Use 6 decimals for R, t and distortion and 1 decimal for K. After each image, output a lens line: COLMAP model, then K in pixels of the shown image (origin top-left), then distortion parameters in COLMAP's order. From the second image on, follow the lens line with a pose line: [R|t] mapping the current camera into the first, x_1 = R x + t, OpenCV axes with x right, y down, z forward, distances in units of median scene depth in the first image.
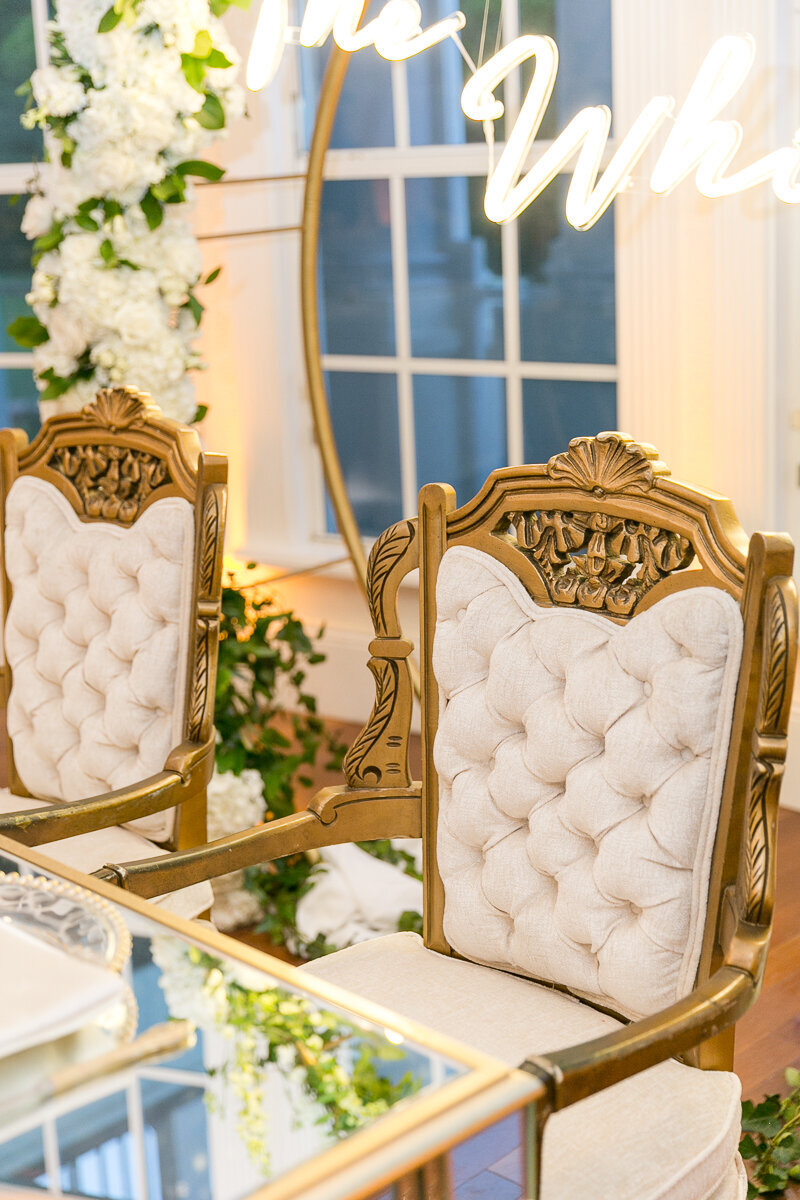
lens RADIAL K [[1735.1, 0, 400.0], [0, 1735.1, 600.0], [0, 0, 1]] dist [0.002153, -0.002480]
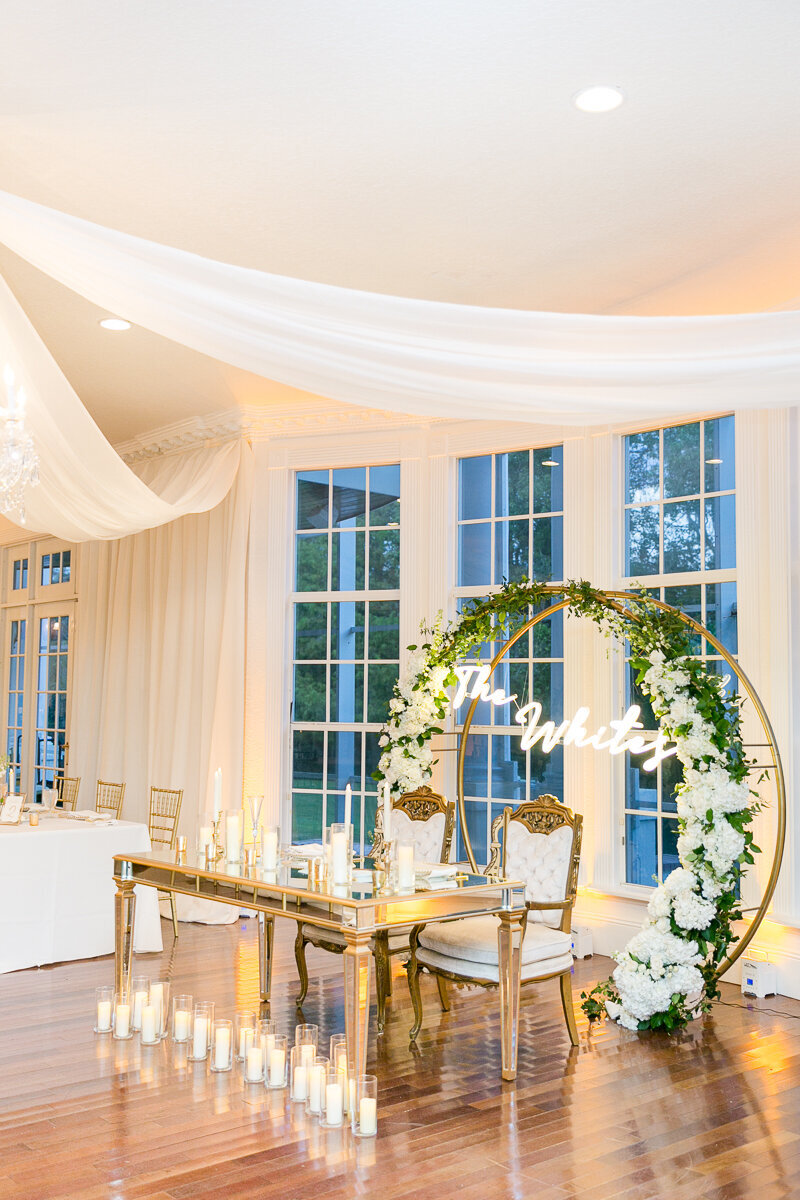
lens RADIAL K [[1284.6, 0, 400.0], [0, 1284.6, 600.0], [0, 0, 1]] dist [-0.126863, 0.004713]
pose [[0.997641, 0.051756, -0.045107, -0.088415], [-0.063696, 0.942917, -0.326879, 0.338867], [0.025614, 0.328981, 0.943989, -1.463411]]
